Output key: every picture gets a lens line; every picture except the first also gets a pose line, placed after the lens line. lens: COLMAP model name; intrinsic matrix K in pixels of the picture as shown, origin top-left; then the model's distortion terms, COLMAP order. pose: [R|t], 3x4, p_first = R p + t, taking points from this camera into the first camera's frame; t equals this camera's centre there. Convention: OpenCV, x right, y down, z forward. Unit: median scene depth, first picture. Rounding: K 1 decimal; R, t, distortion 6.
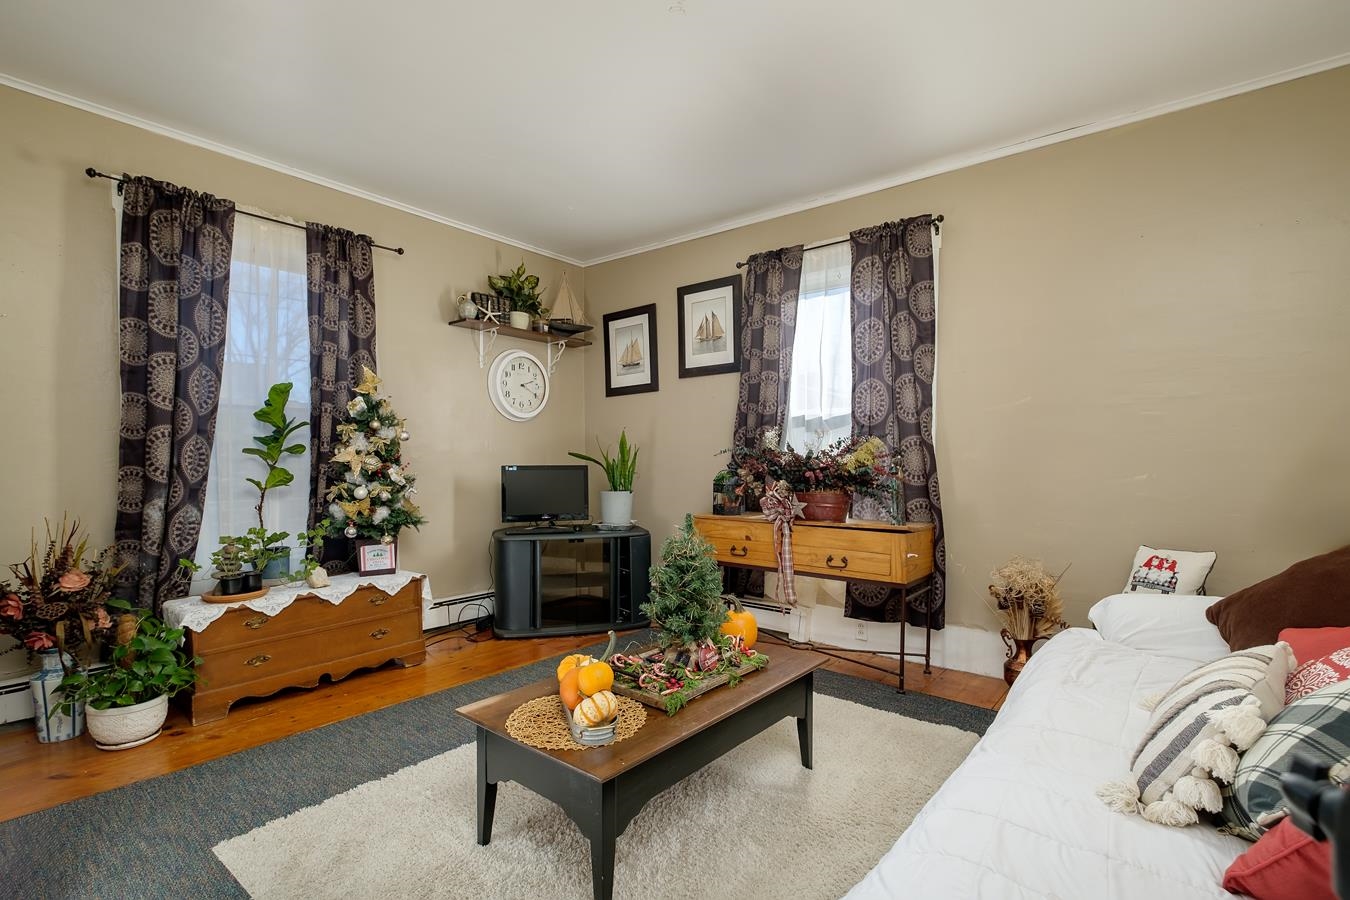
lens RADIAL K [[642.1, 0, 684.4], [0, 642.1, 476.8], [0, 0, 1]] dist [0.000278, 0.000488]
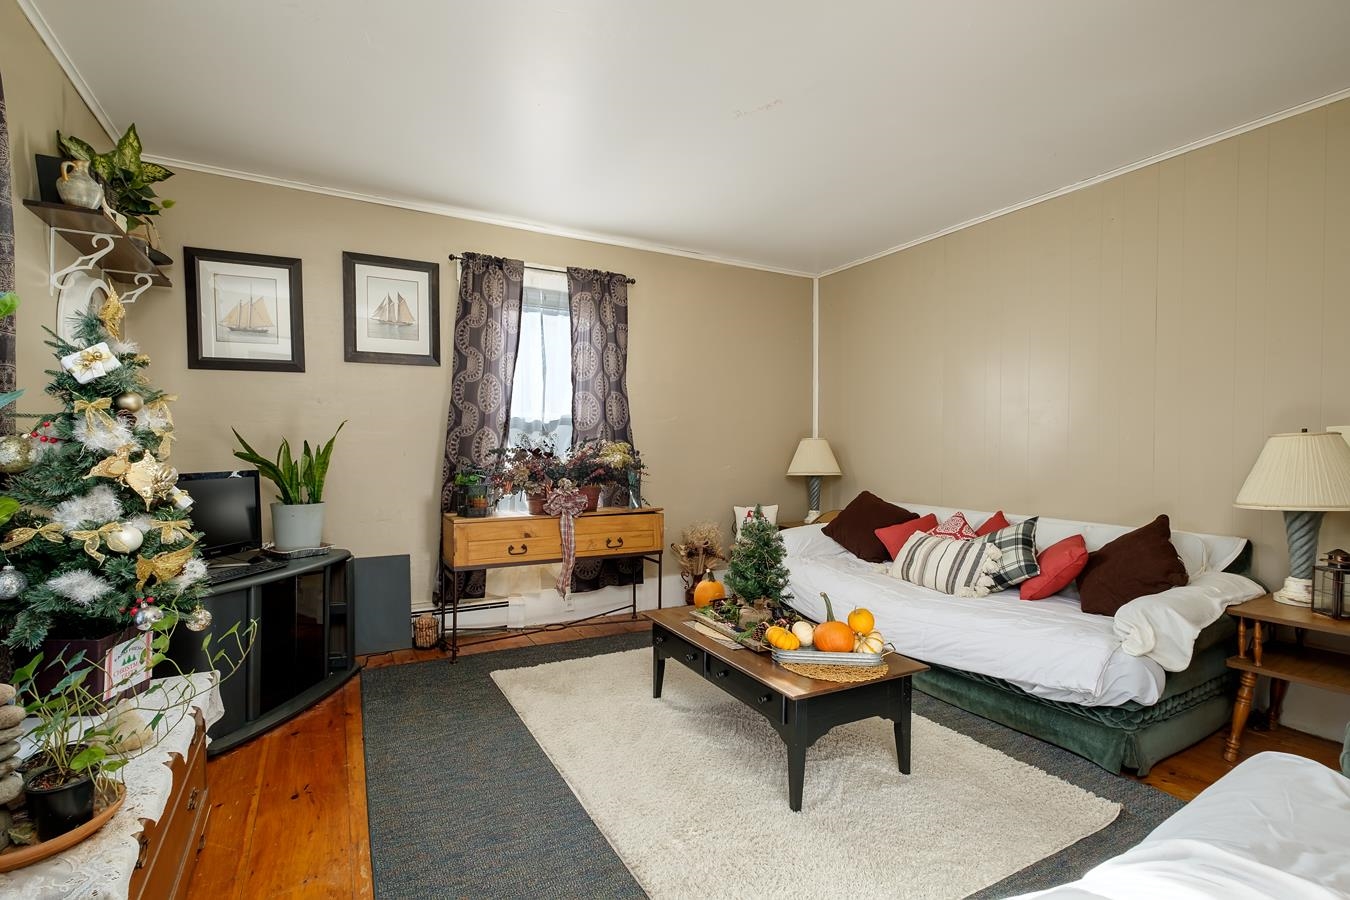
lens RADIAL K [[620.0, 0, 665.1], [0, 620.0, 453.2], [0, 0, 1]] dist [0.002341, 0.000490]
pose [[0.392767, -0.004760, 0.919626, -0.737614], [0.026401, 0.999633, -0.006101, -0.025763], [-0.919259, 0.026675, 0.392749, 0.402776]]
